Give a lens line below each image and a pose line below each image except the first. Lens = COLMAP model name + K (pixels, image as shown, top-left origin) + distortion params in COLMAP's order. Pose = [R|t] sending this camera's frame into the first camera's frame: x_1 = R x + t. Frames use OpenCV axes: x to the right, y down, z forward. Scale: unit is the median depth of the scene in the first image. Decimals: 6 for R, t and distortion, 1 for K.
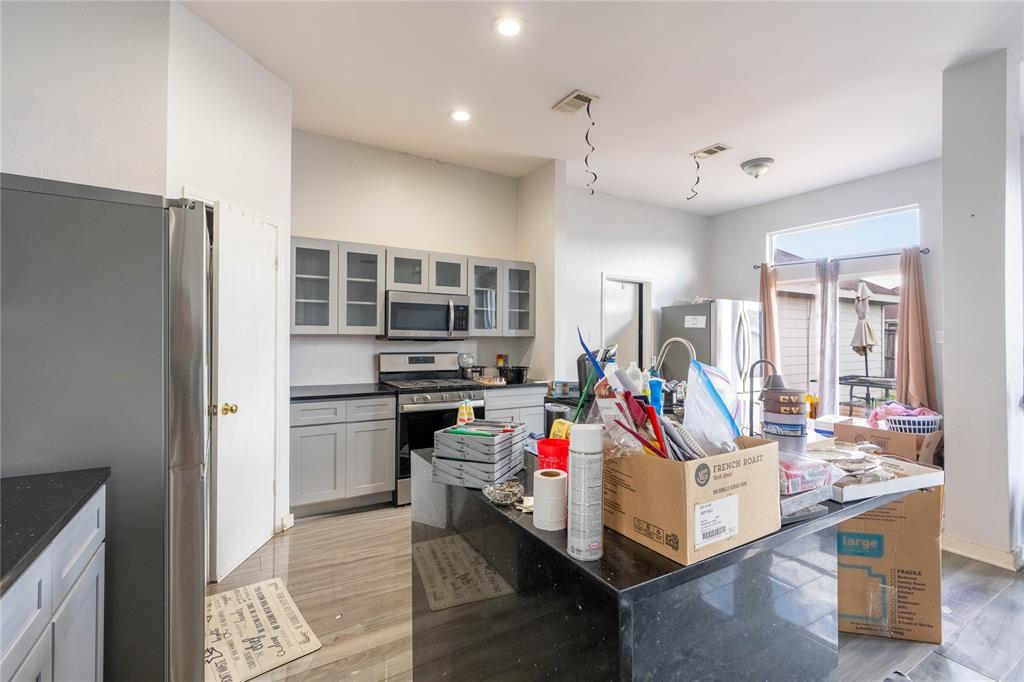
lens RADIAL K [[460.3, 0, 515.3], [0, 460.3, 332.8], [0, 0, 1]] dist [-0.004252, 0.001056]
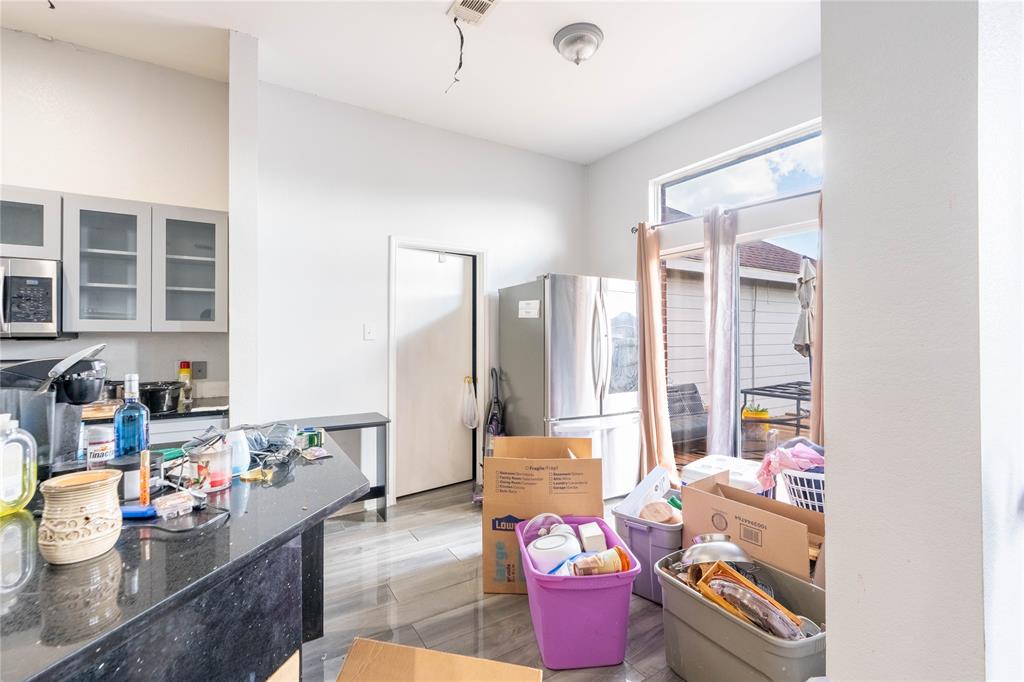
lens RADIAL K [[460.3, 0, 515.4], [0, 460.3, 335.8], [0, 0, 1]] dist [-0.004252, 0.001056]
pose [[0.999962, -0.004952, 0.007158, 0.421161], [0.004877, 0.999934, 0.010385, 0.008489], [-0.007209, -0.010349, 0.999920, 0.386040]]
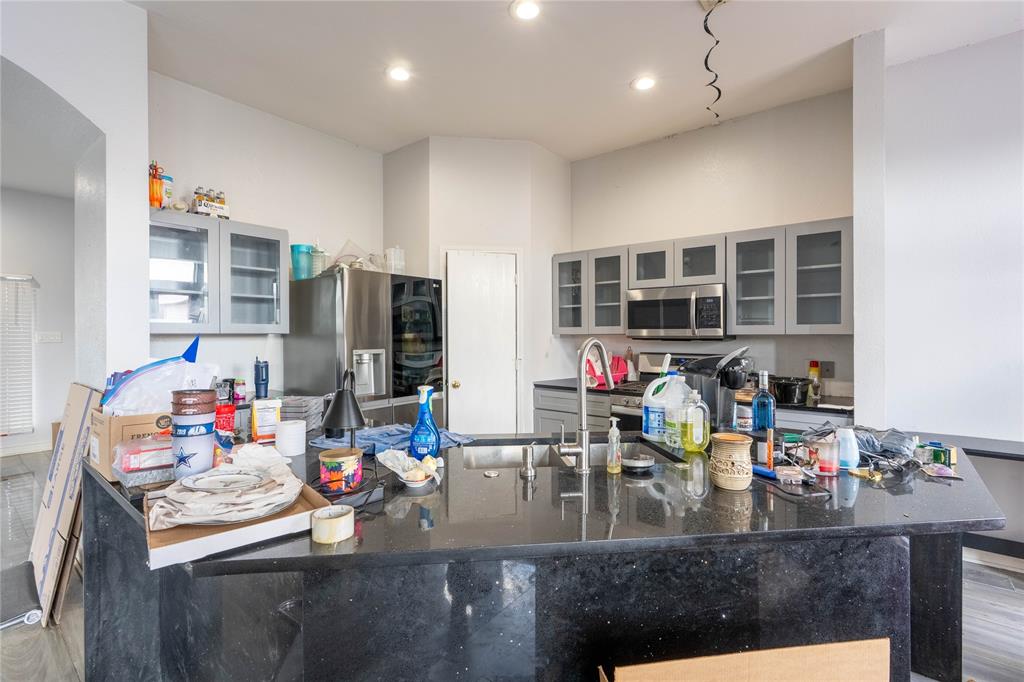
lens RADIAL K [[460.3, 0, 516.8], [0, 460.3, 333.5], [0, 0, 1]] dist [-0.004252, 0.001056]
pose [[0.357091, -0.008790, -0.934028, 0.463077], [0.014552, 0.999887, -0.003846, 0.002341], [0.933956, -0.012218, 0.357178, 0.350014]]
